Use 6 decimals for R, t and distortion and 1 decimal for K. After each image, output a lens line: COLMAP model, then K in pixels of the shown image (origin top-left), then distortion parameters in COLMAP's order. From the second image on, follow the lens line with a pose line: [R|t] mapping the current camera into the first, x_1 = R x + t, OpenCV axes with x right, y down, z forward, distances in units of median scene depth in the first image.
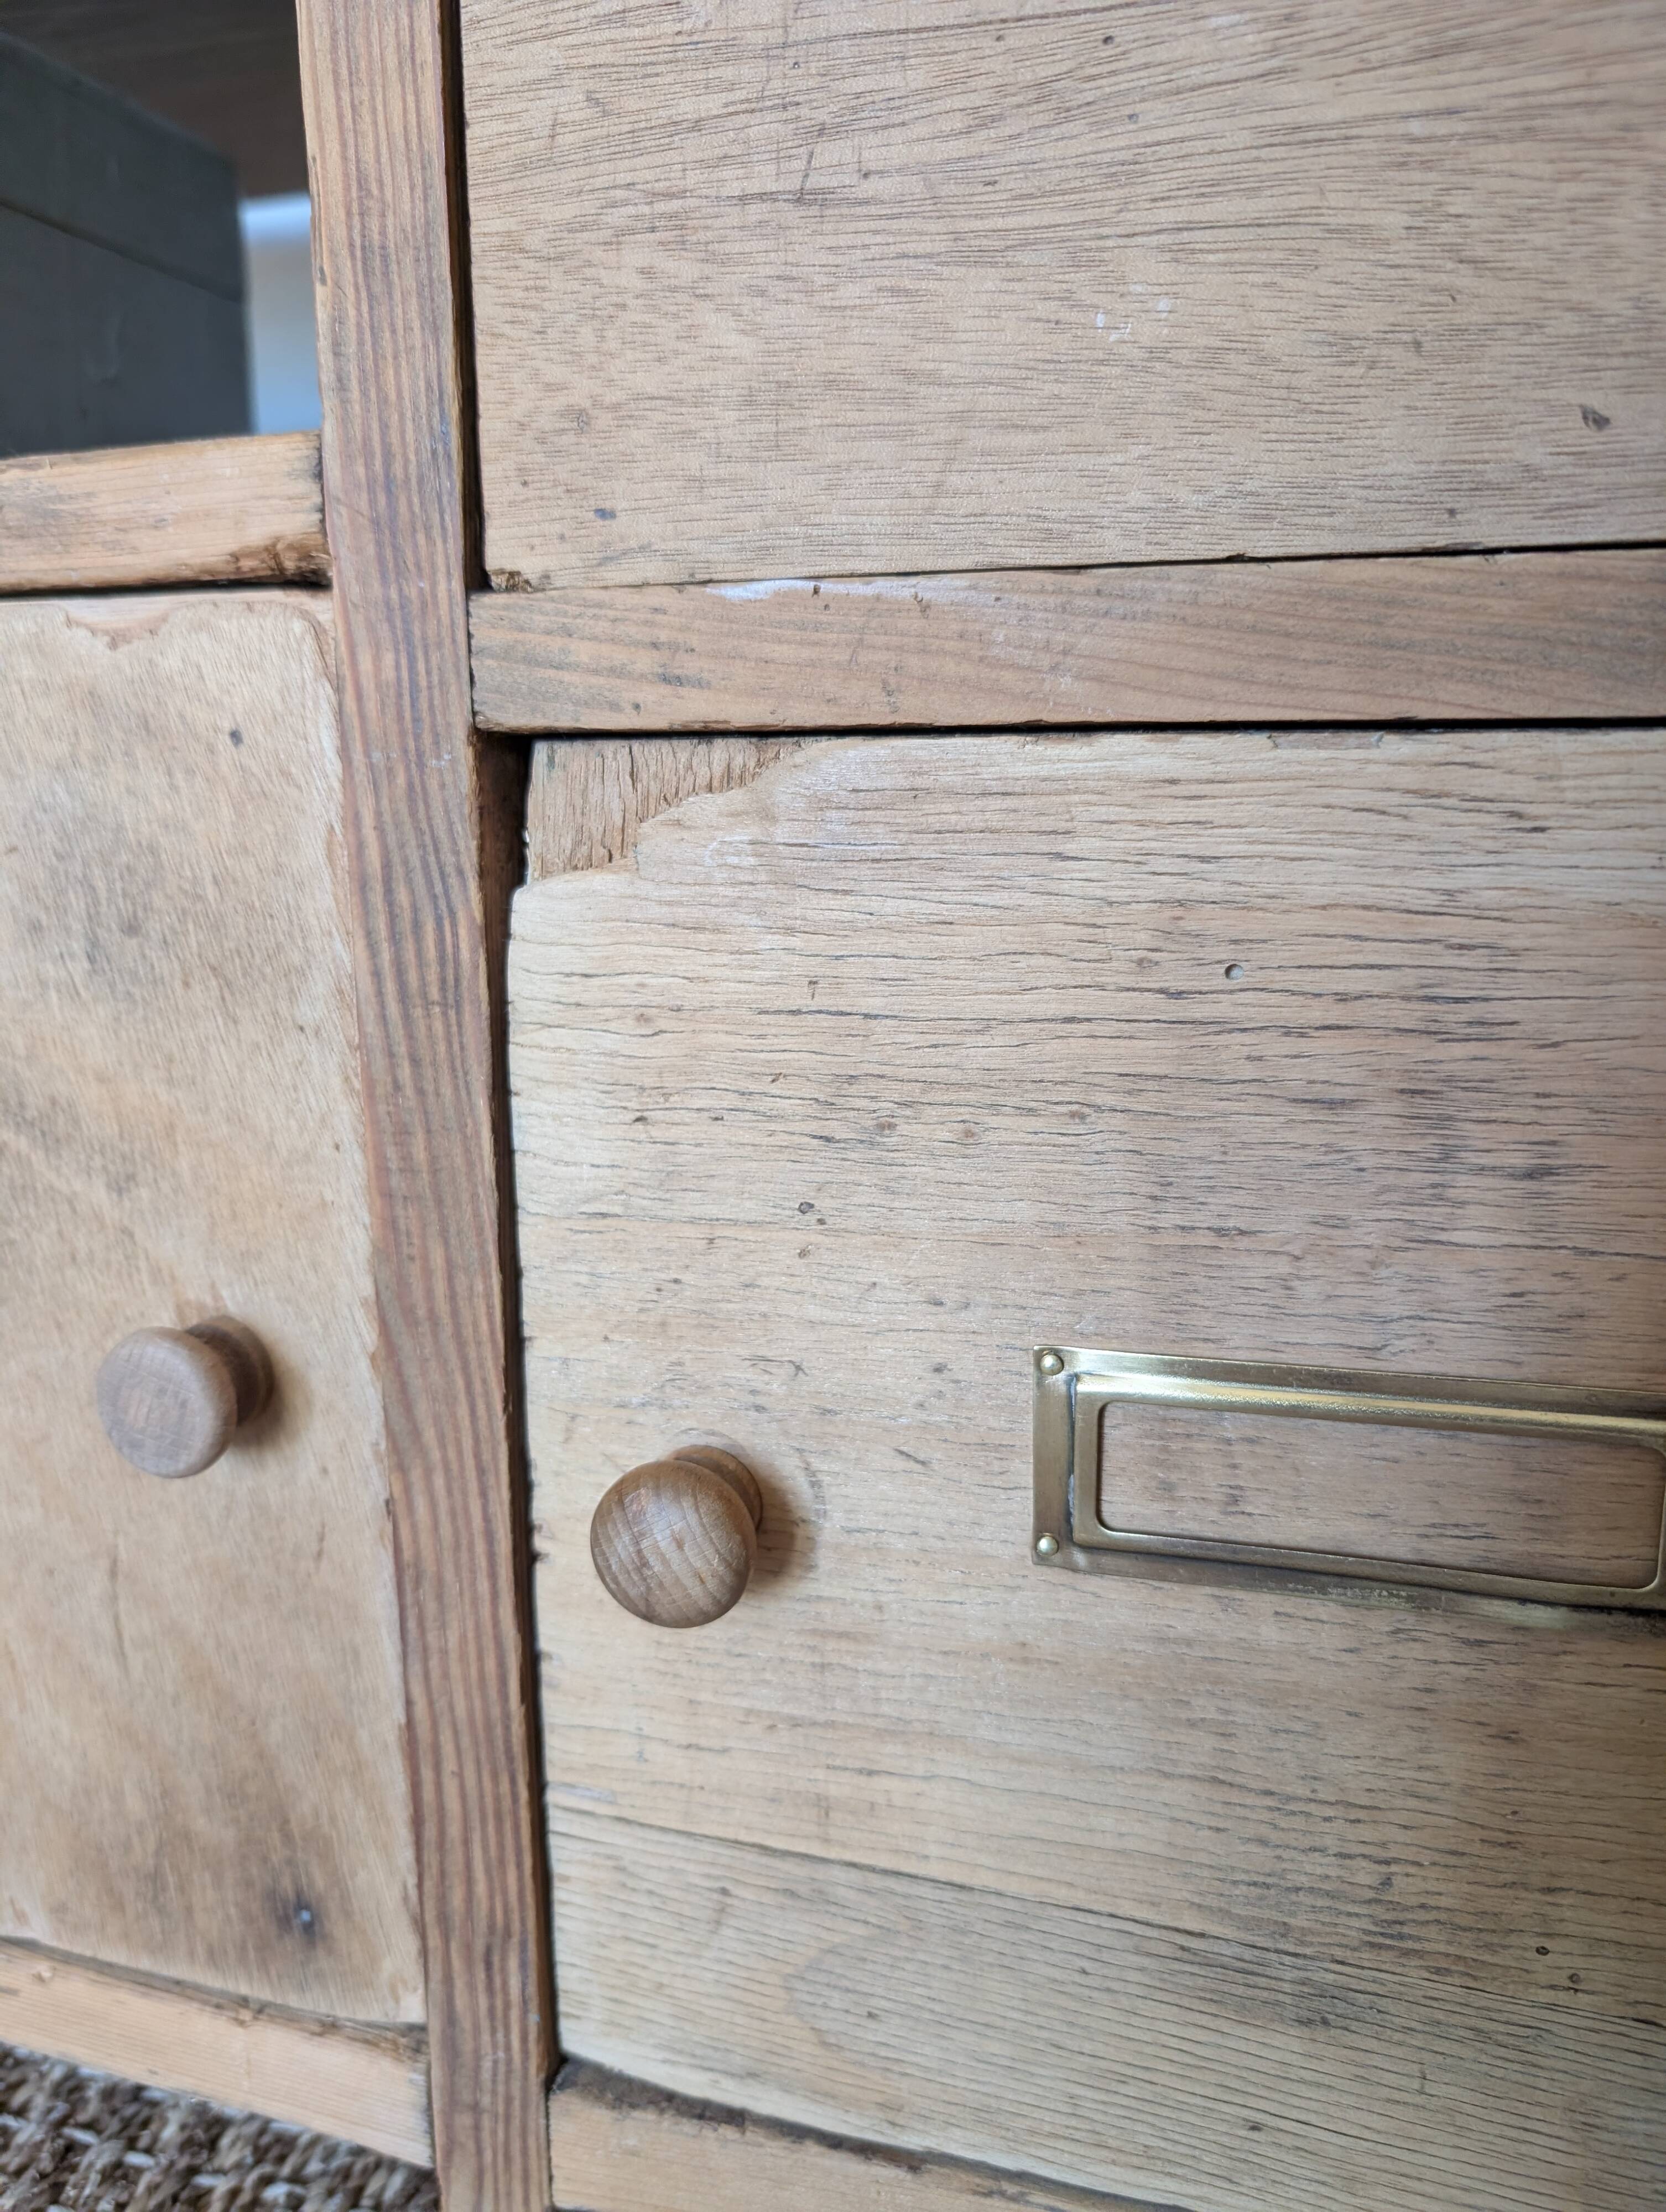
lens RADIAL K [[1640.6, 0, 836.6], [0, 1640.6, 1099.8], [0, 0, 1]] dist [-0.008989, -0.008579]
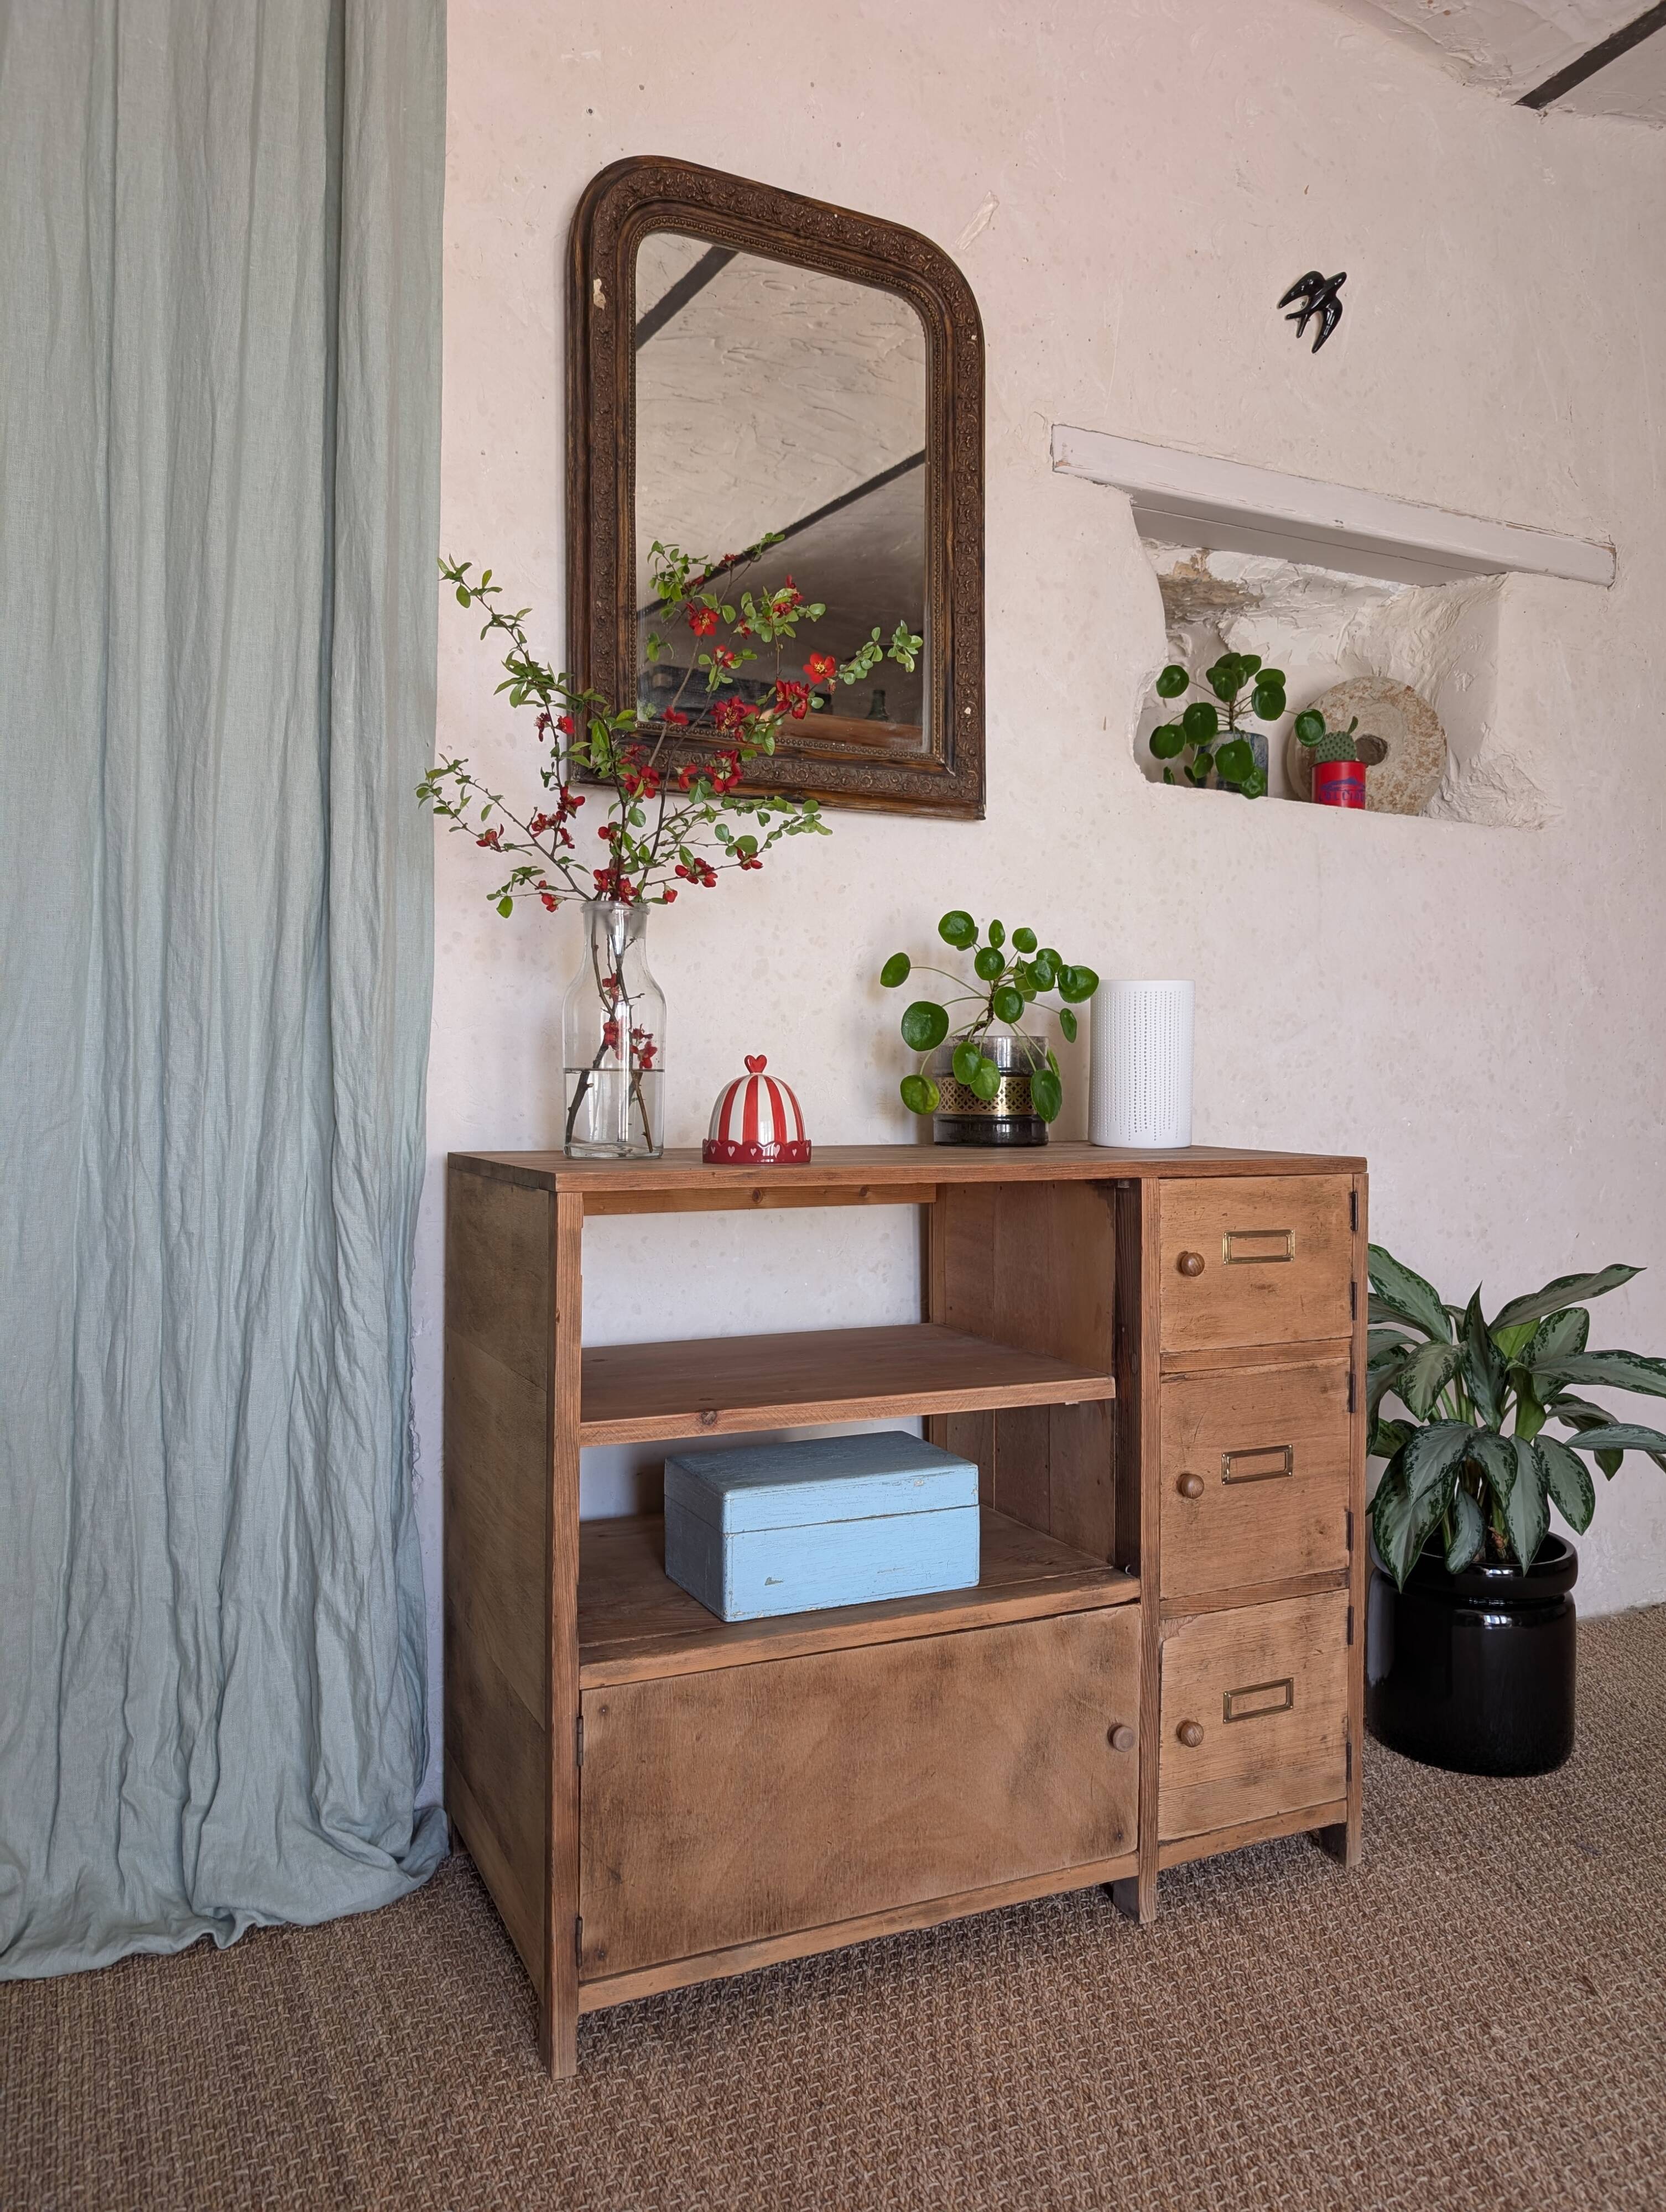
lens RADIAL K [[1608.0, 0, 845.5], [0, 1608.0, 1099.7], [0, 0, 1]] dist [0.016179, -0.014883]
pose [[0.740688, 0.000718, 0.671849, -5.667333], [0.124903, 0.982419, -0.138750, -1.576519], [-0.660137, 0.186687, 0.727576, -3.429478]]
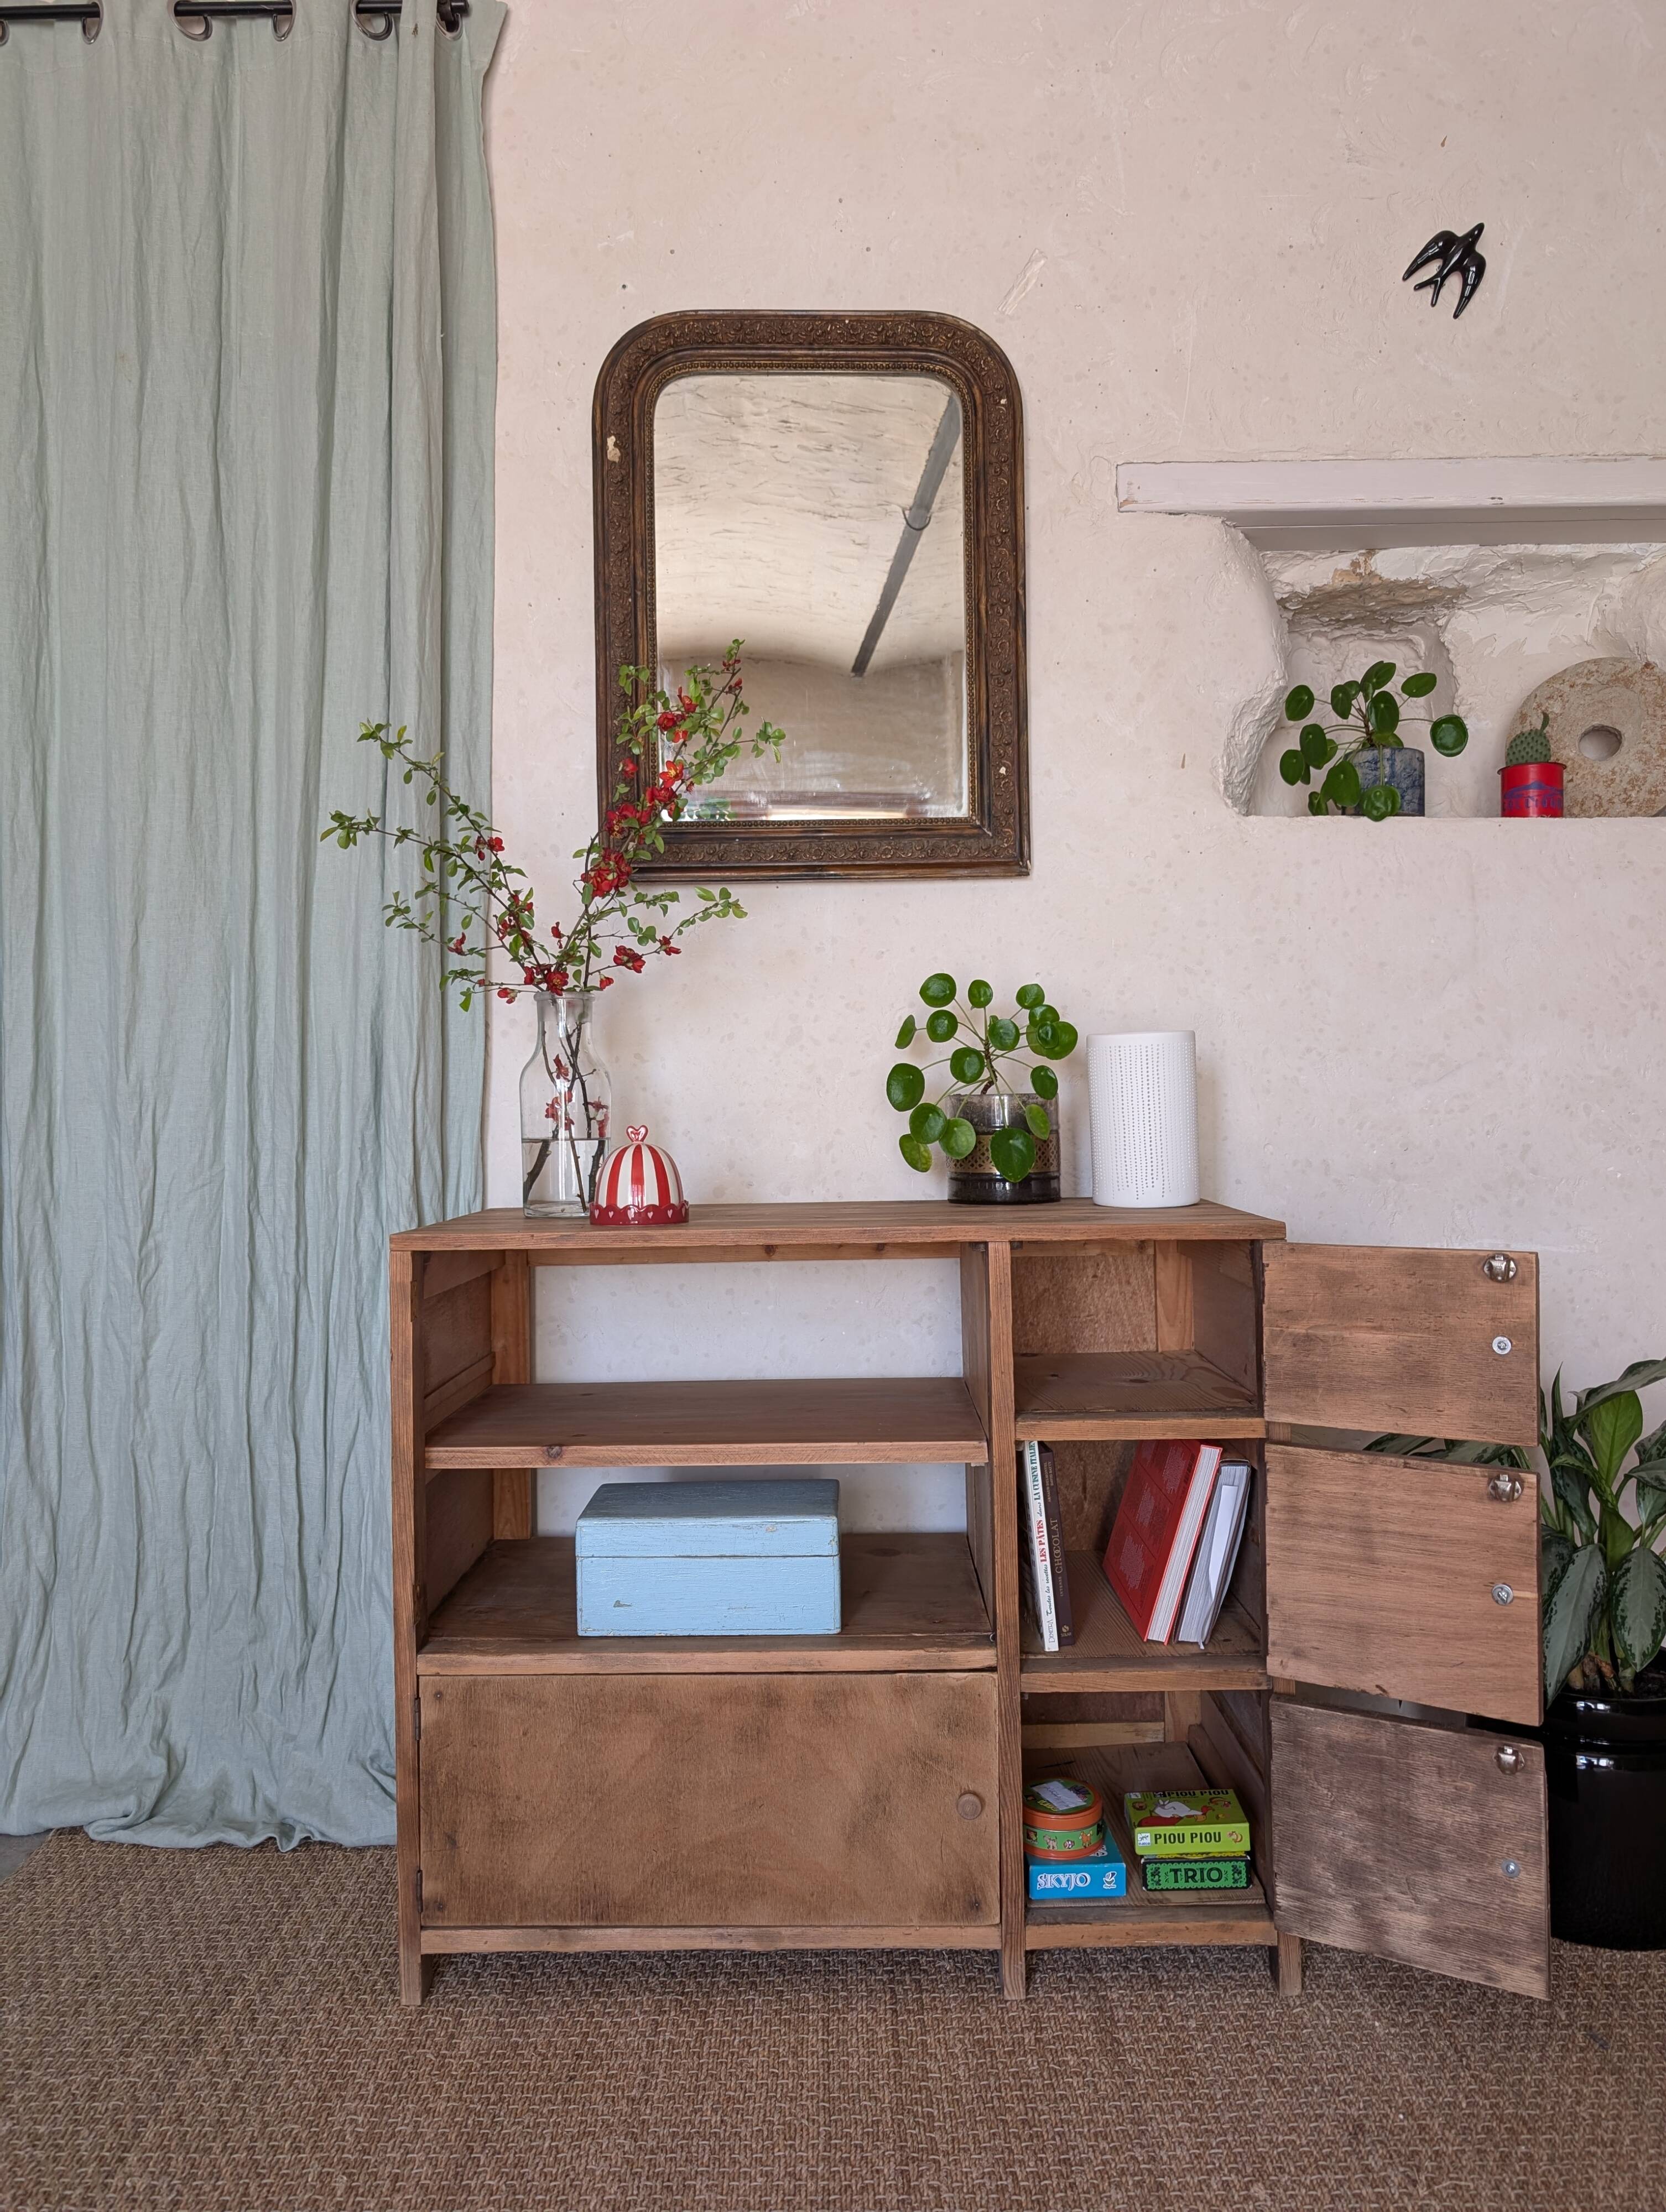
lens RADIAL K [[1608.0, 0, 839.9], [0, 1608.0, 1104.9], [0, 0, 1]] dist [0.016179, -0.014883]
pose [[0.960334, -0.008579, 0.278719, -2.734061], [0.065410, 0.978570, -0.195250, -1.332889], [-0.271071, 0.205736, 0.940315, -5.502108]]
